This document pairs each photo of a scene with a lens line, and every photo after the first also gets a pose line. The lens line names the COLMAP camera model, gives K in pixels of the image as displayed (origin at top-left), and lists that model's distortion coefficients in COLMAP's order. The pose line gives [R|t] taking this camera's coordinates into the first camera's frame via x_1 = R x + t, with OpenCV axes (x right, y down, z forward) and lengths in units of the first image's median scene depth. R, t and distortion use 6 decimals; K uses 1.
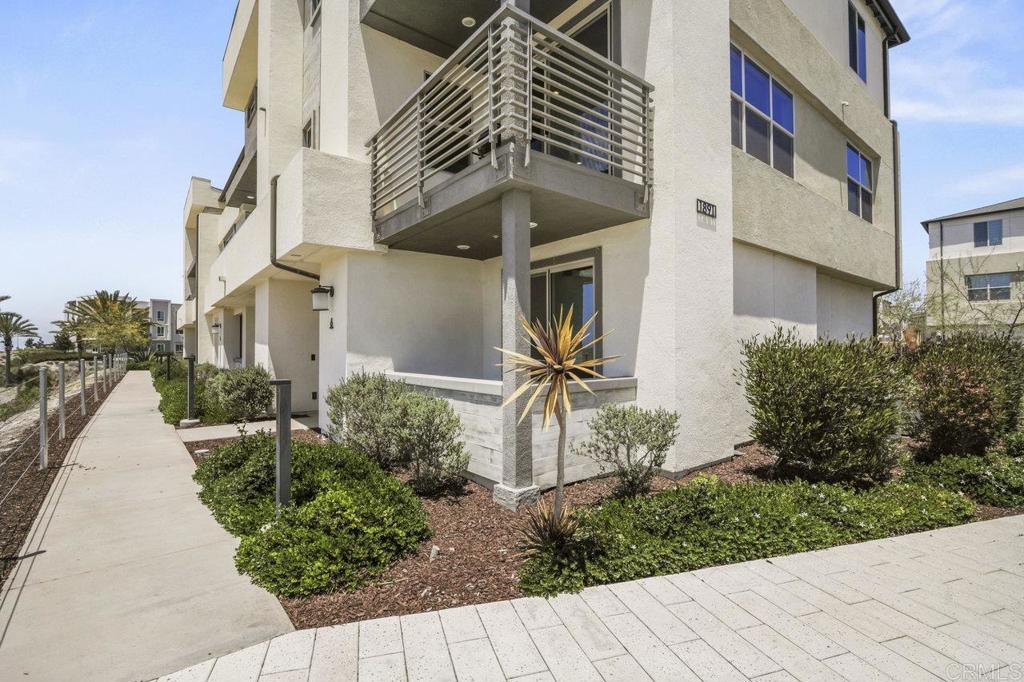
lens RADIAL K [[456.8, 0, 511.5], [0, 456.8, 339.6], [0, 0, 1]] dist [-0.023637, 0.001401]
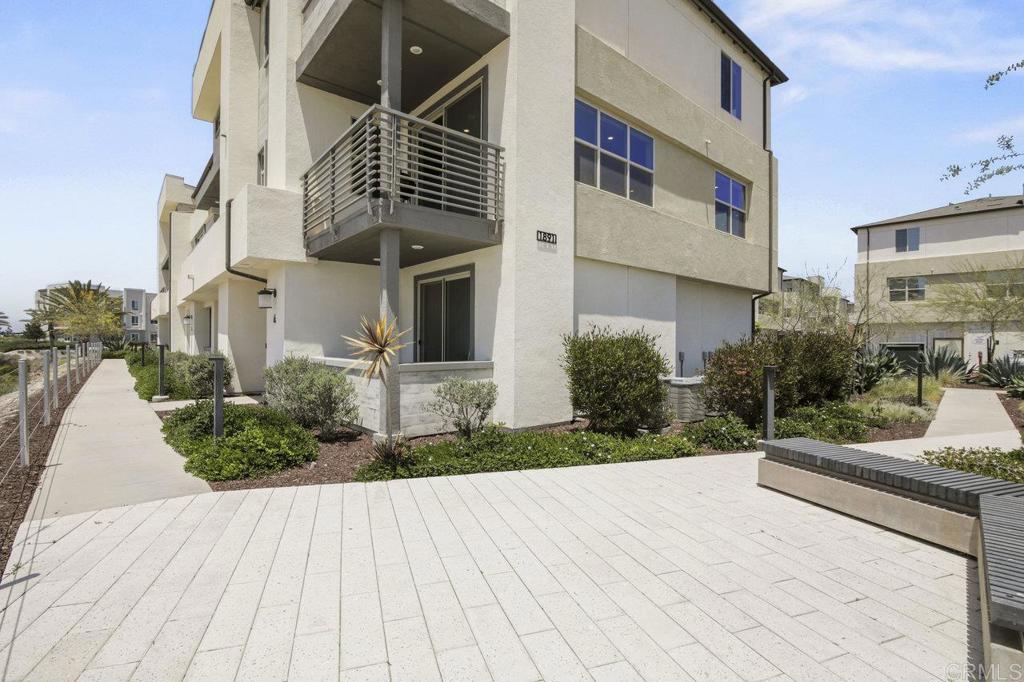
lens RADIAL K [[456.8, 0, 512.7], [0, 456.8, 339.9], [0, 0, 1]] dist [-0.023637, 0.001401]
pose [[0.999265, 0.008531, 0.037377, 0.232753], [-0.009145, 0.999825, 0.016290, -0.002448], [-0.037232, -0.016620, 0.999168, -0.303262]]
